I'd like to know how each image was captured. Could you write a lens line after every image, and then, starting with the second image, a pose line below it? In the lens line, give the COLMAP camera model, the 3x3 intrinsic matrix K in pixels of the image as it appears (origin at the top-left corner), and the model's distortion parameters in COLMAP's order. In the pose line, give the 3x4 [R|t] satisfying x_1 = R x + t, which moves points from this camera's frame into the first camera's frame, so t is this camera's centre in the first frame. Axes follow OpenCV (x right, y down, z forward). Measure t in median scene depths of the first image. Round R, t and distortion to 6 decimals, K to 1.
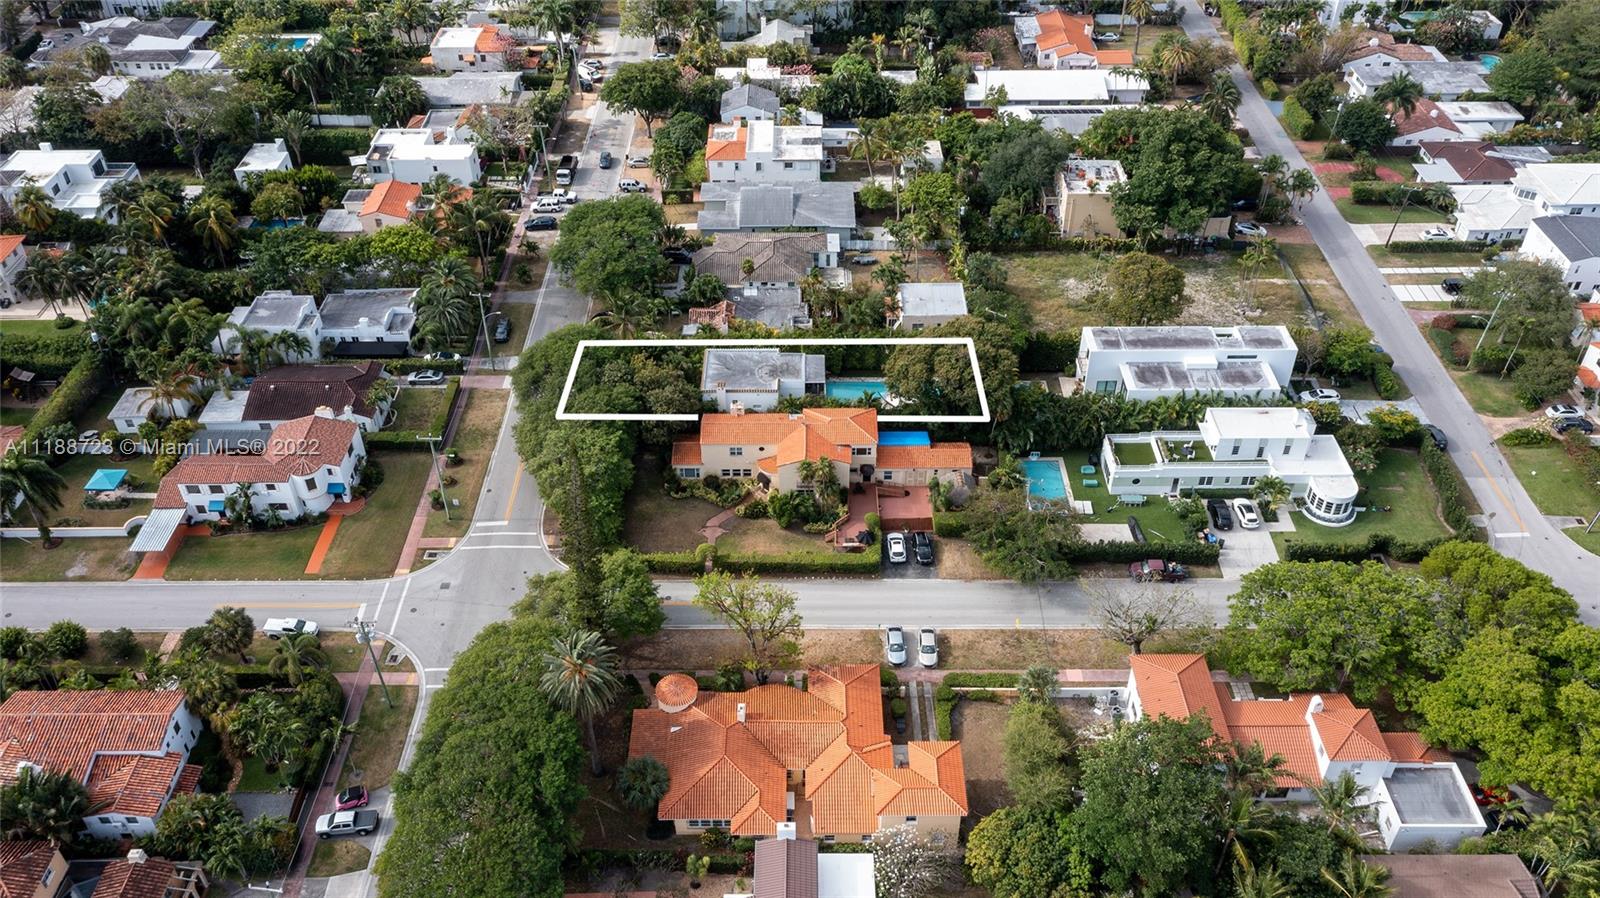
lens RADIAL K [[1279.5, 0, 800.0], [0, 1279.5, 449.0], [0, 0, 1]] dist [0.006362, 0.004198]
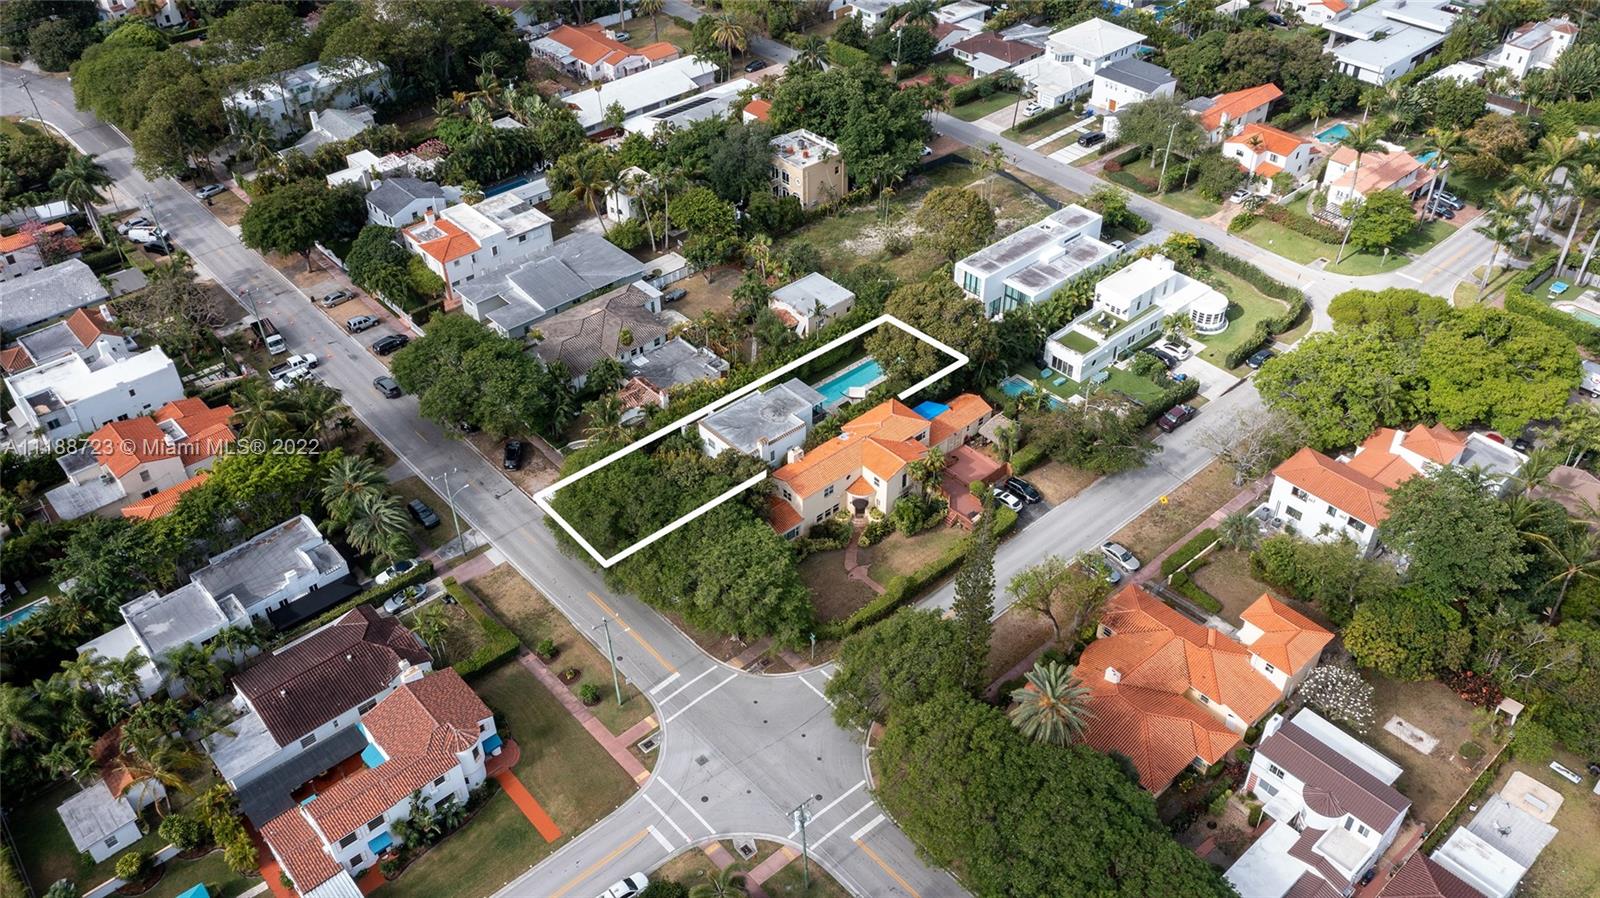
lens RADIAL K [[1279.5, 0, 800.0], [0, 1279.5, 449.0], [0, 0, 1]] dist [0.006362, 0.004198]
pose [[0.748674, -0.417413, 0.515028, -0.436407], [0.421939, 0.899243, 0.115453, -0.116905], [-0.511327, 0.130873, 0.849363, 0.142891]]
